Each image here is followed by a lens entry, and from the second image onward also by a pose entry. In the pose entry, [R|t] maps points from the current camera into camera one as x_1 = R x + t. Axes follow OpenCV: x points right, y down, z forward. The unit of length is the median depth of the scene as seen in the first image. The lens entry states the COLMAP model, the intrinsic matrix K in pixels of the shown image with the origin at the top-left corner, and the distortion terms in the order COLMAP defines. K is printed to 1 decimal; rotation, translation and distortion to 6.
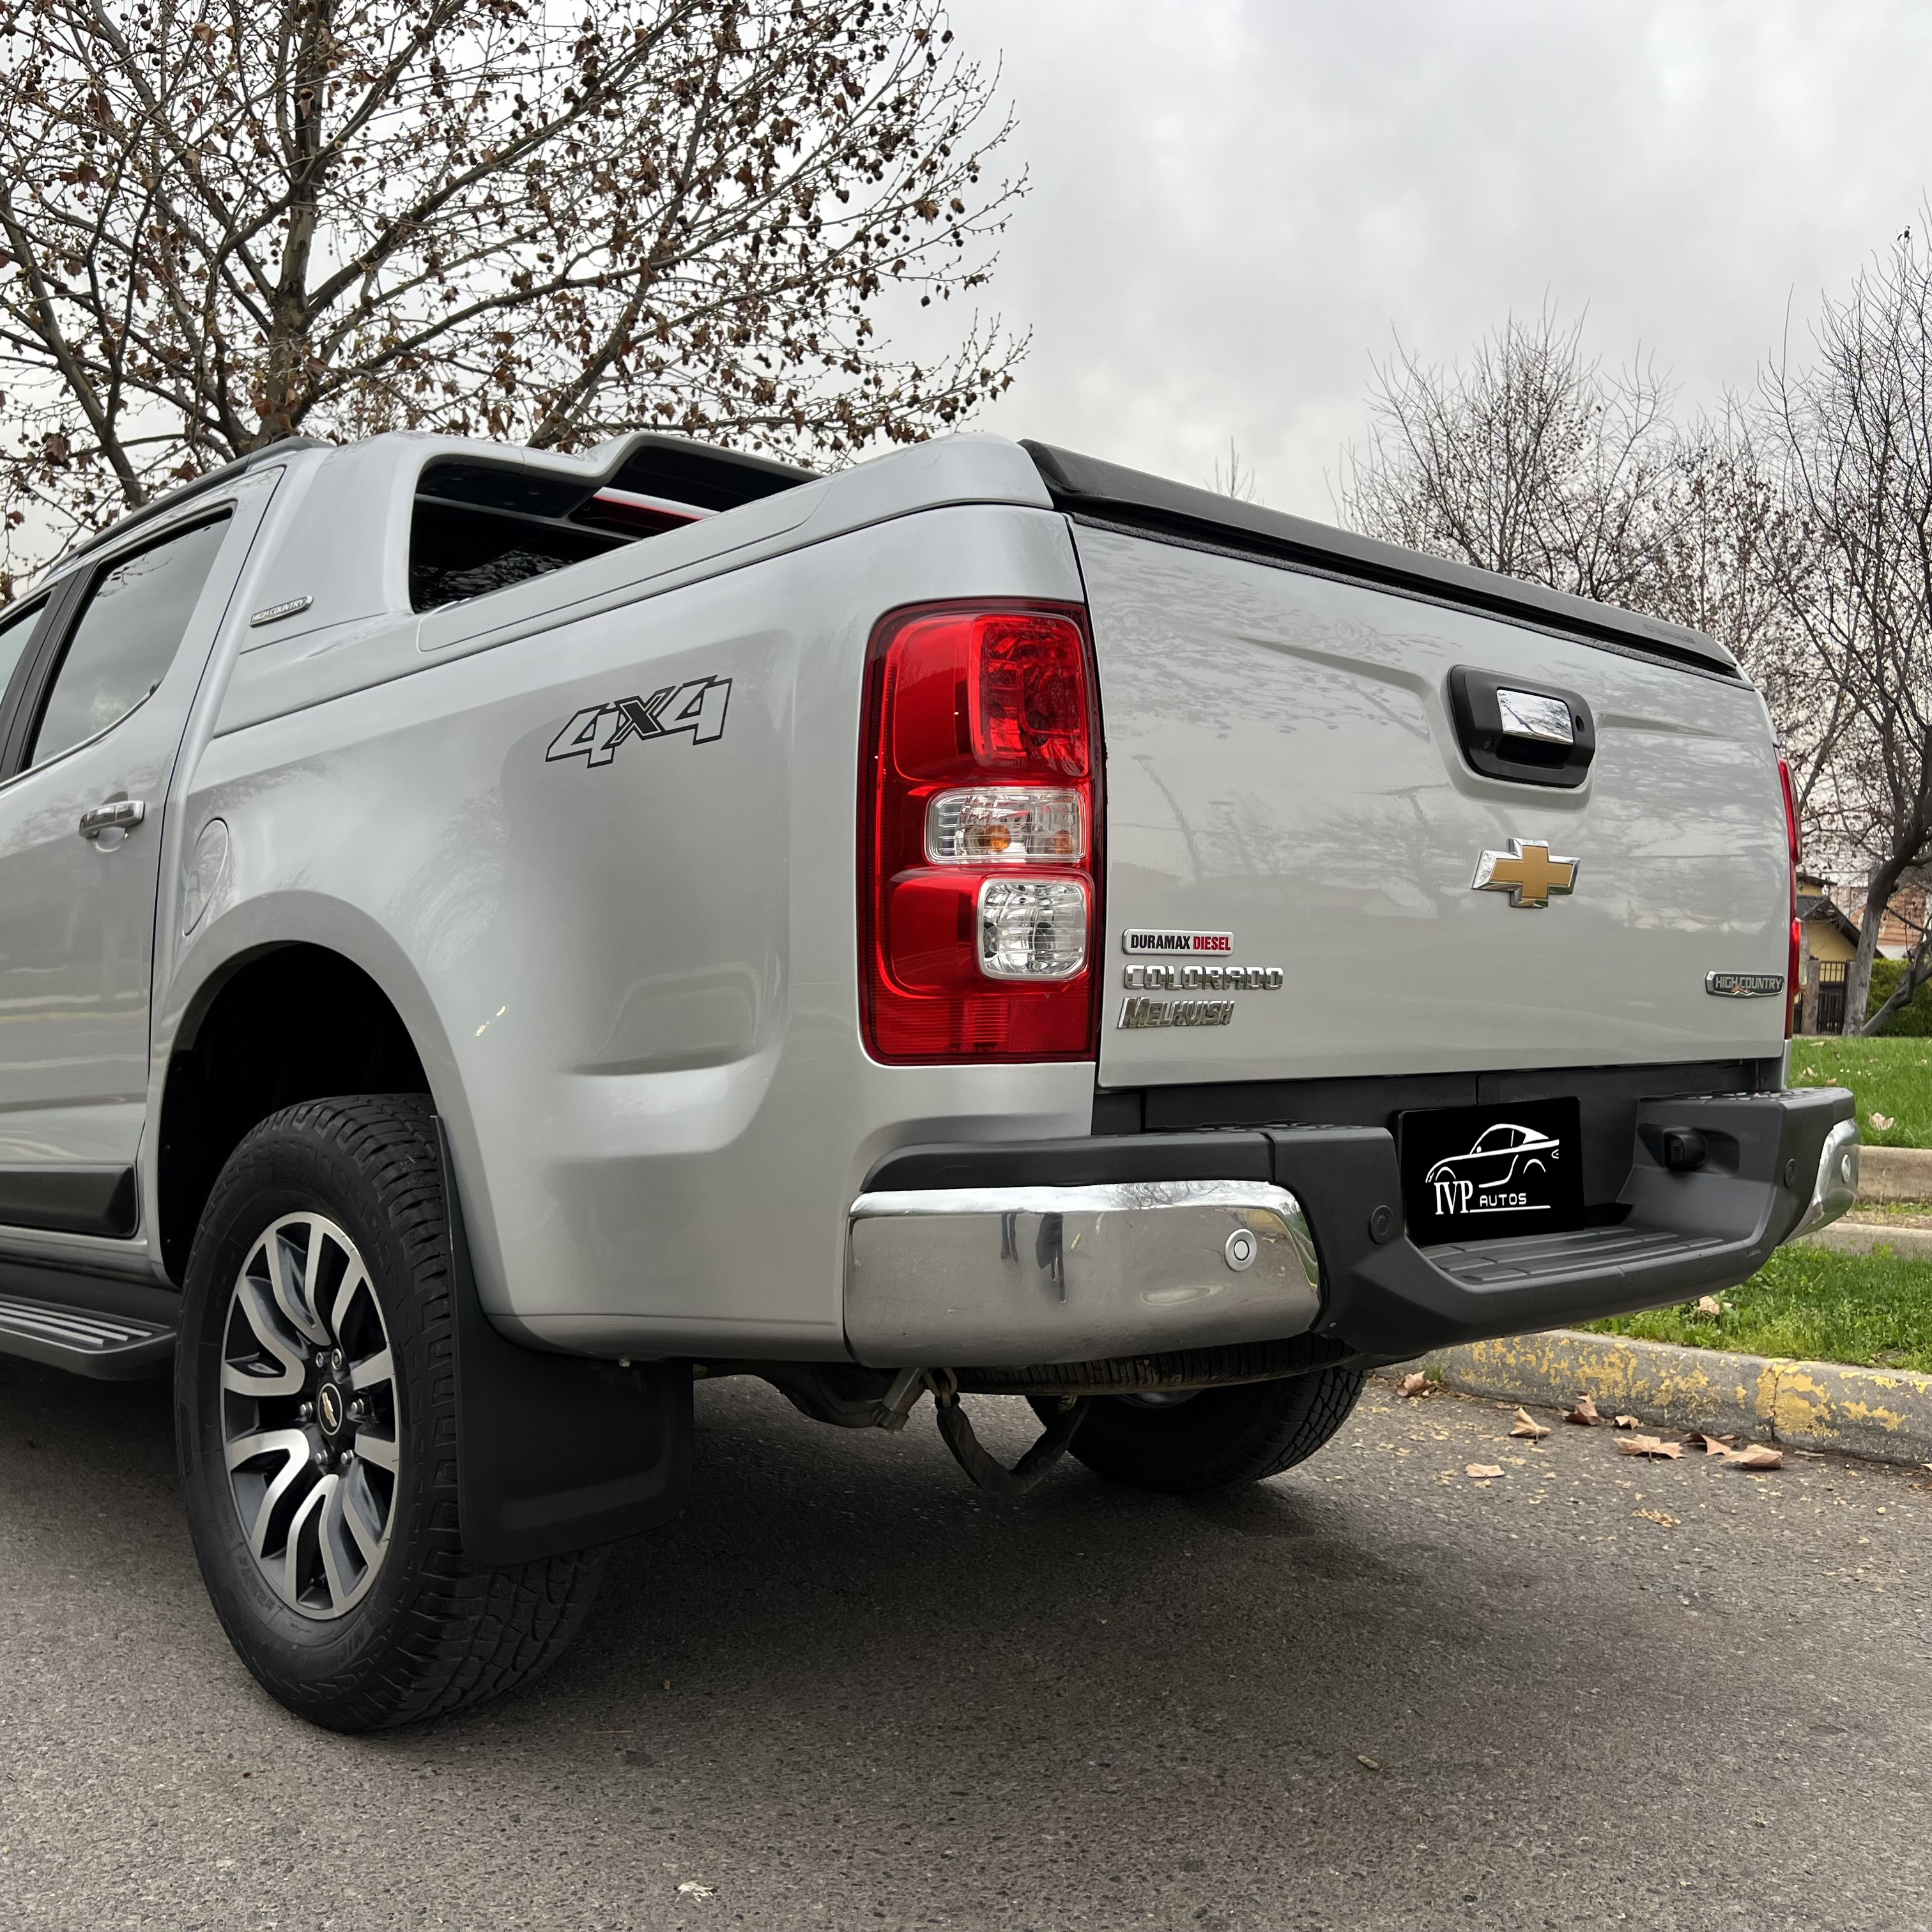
lens RADIAL K [[1946.5, 0, 990.8], [0, 1946.5, 893.8], [0, 0, 1]] dist [0.020306, 0.000000]
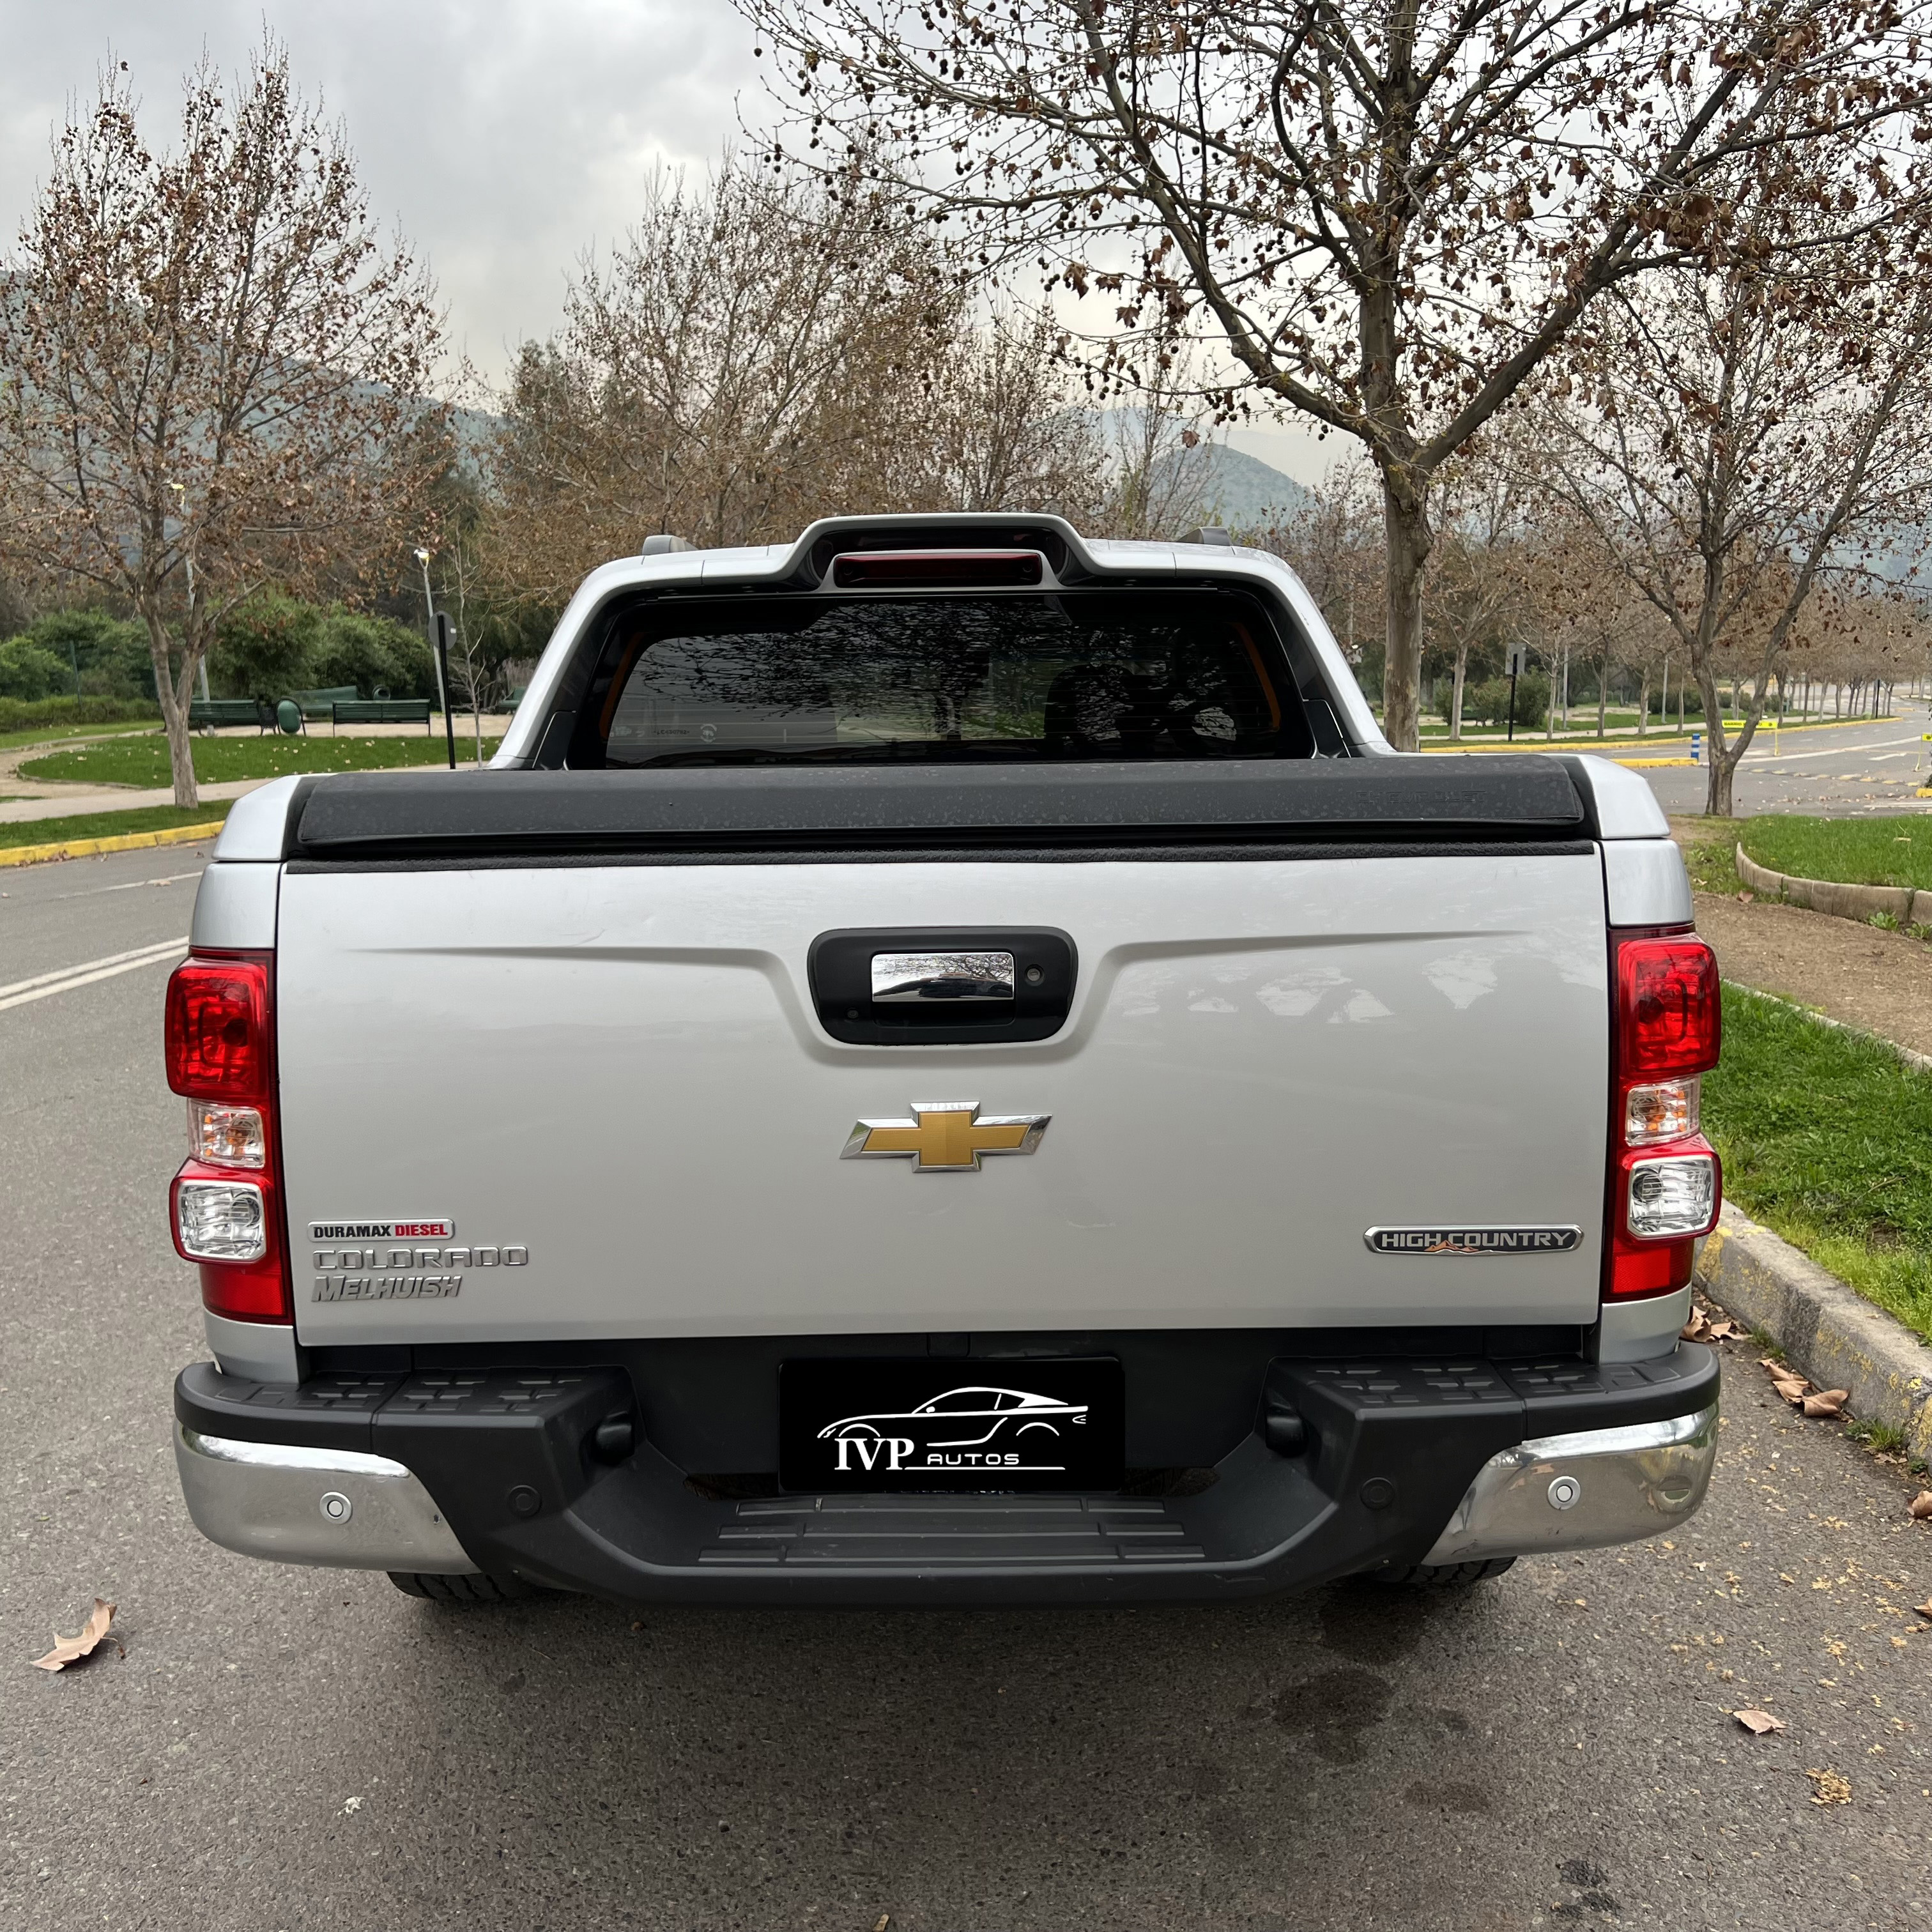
lens RADIAL K [[1946.5, 0, 947.1], [0, 1946.5, 951.6], [0, 0, 1]] dist [0.020306, 0.000000]
pose [[0.713310, 0.084243, -0.695767, 0.875291], [0.053263, 0.983362, 0.173672, -0.250124], [0.698822, -0.160940, 0.696955, 0.349289]]
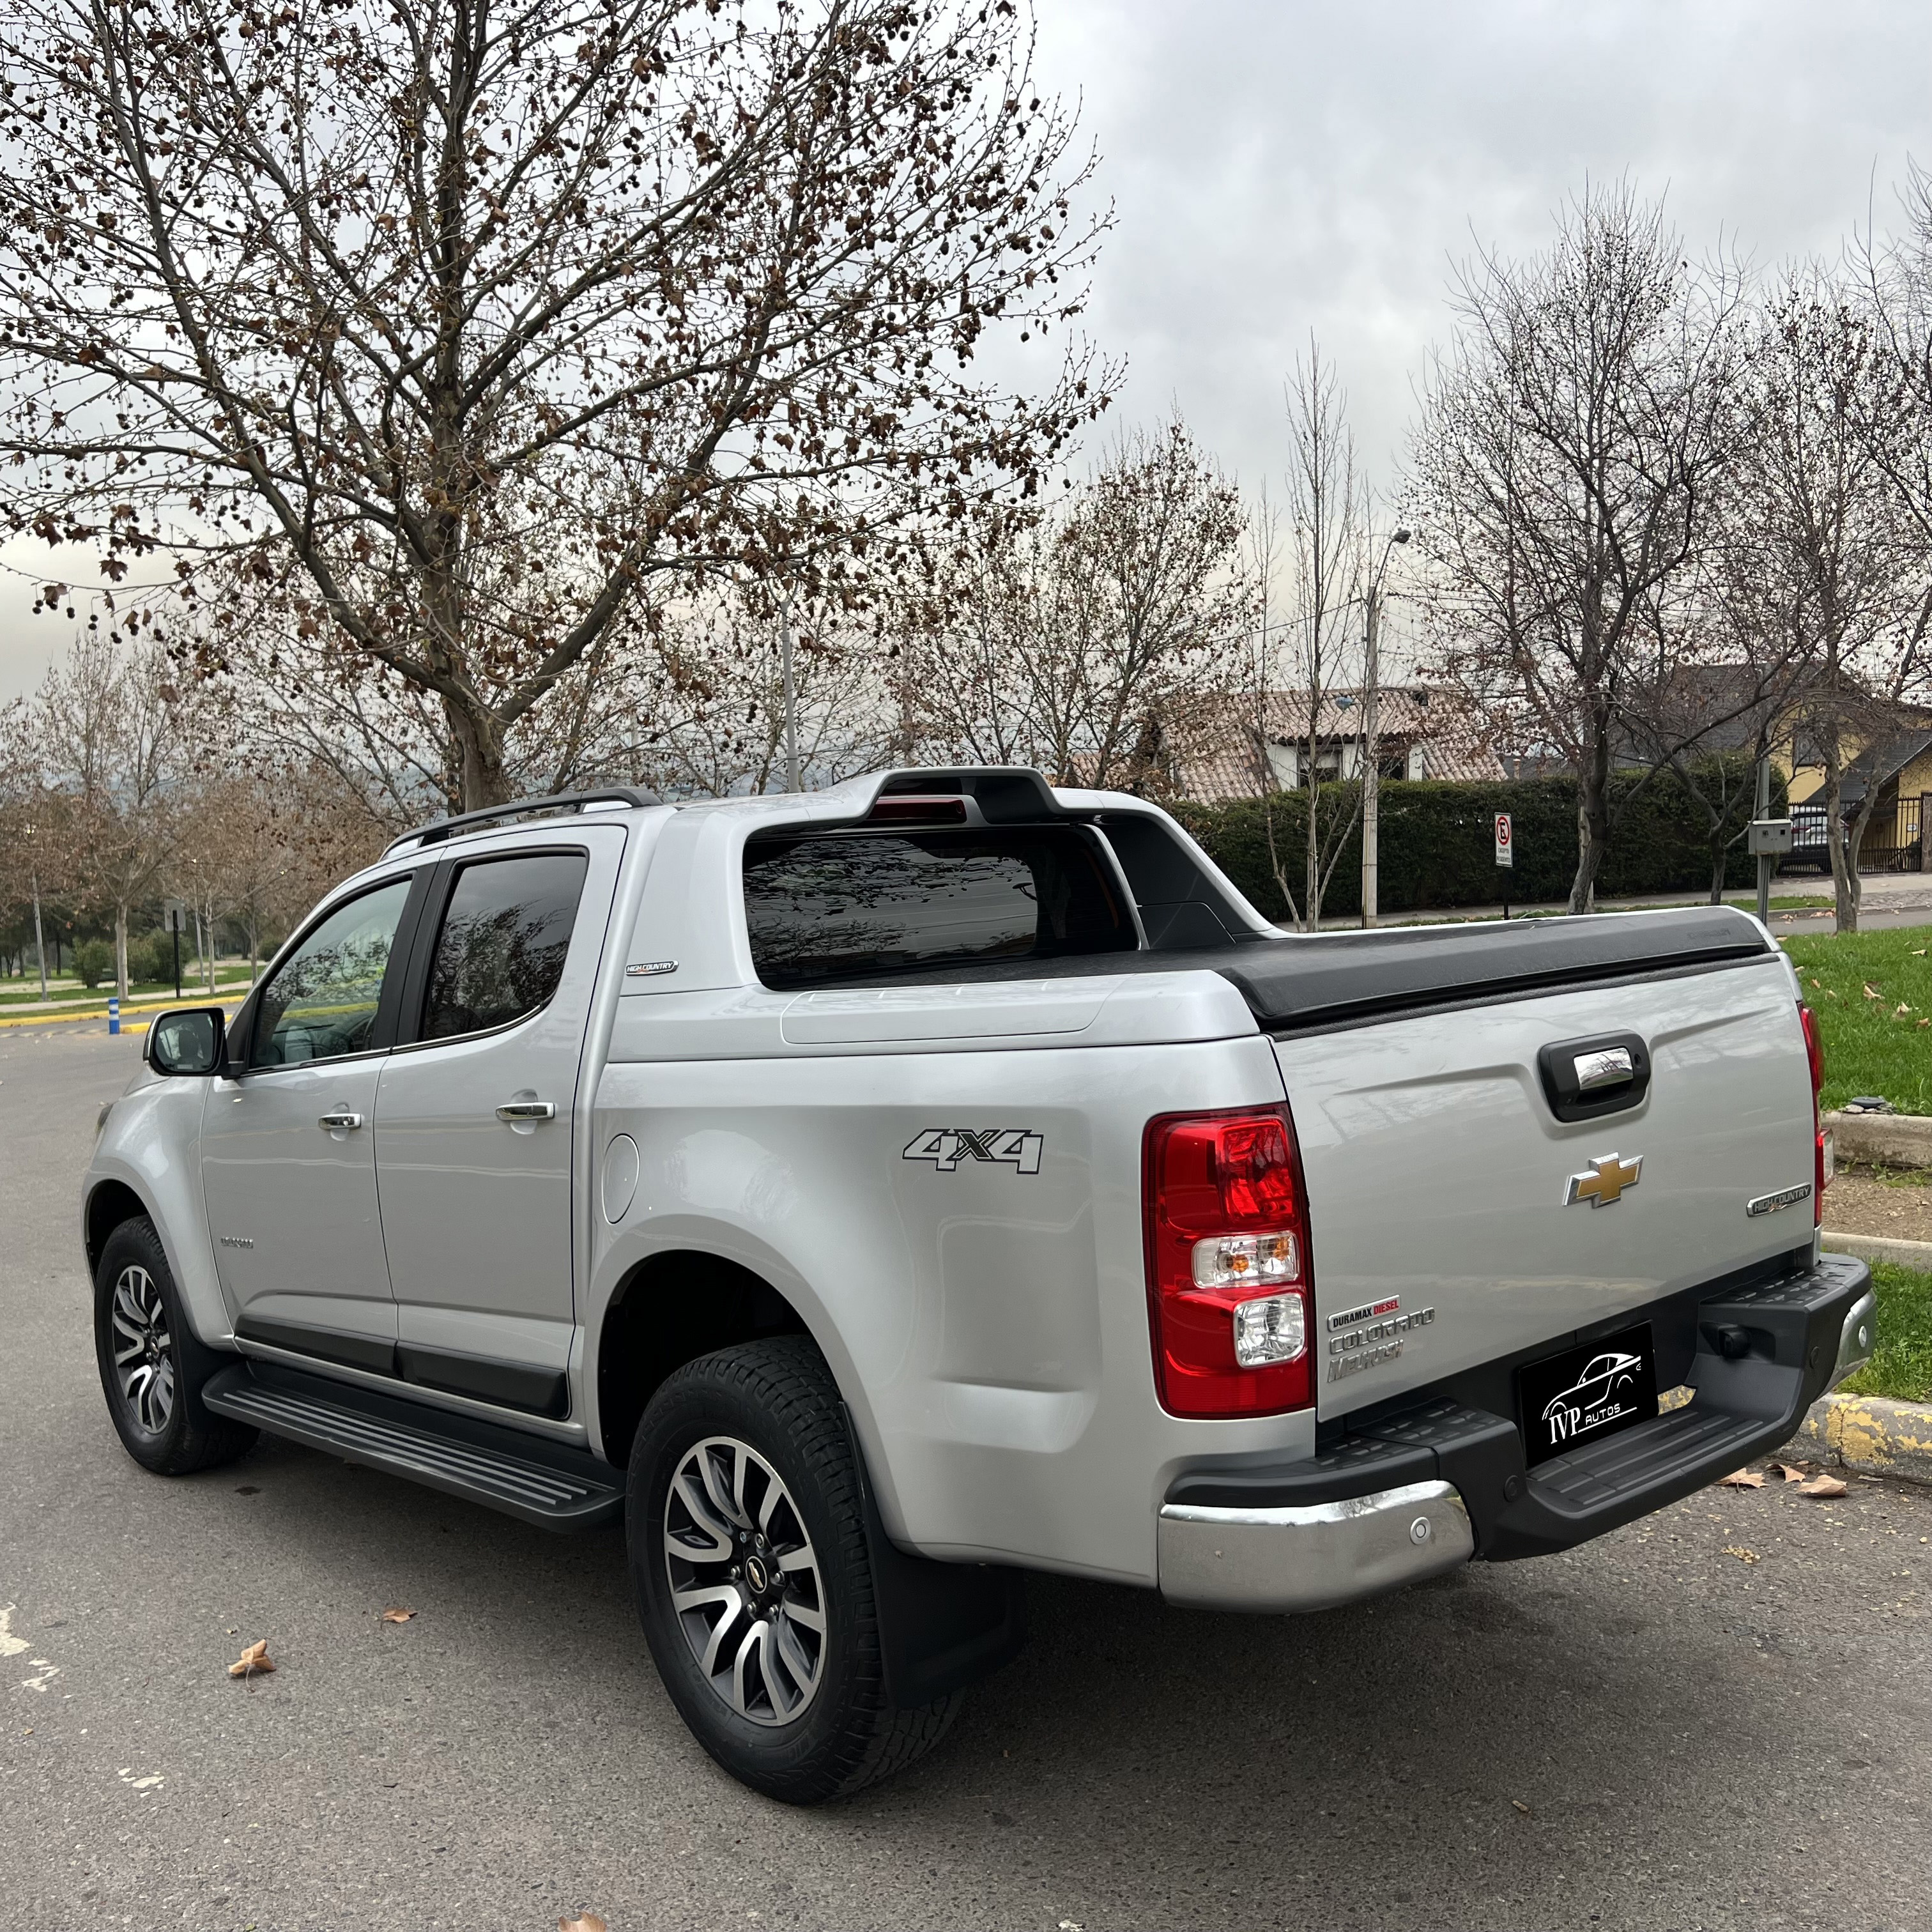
lens RADIAL K [[1946.5, 0, 979.5], [0, 1946.5, 893.7], [0, 0, 1]] dist [0.020306, 0.000000]
pose [[0.996178, -0.064124, -0.059311, -0.067571], [0.067826, 0.995727, 0.062664, -0.316545], [0.055039, -0.066447, 0.996271, -0.373709]]
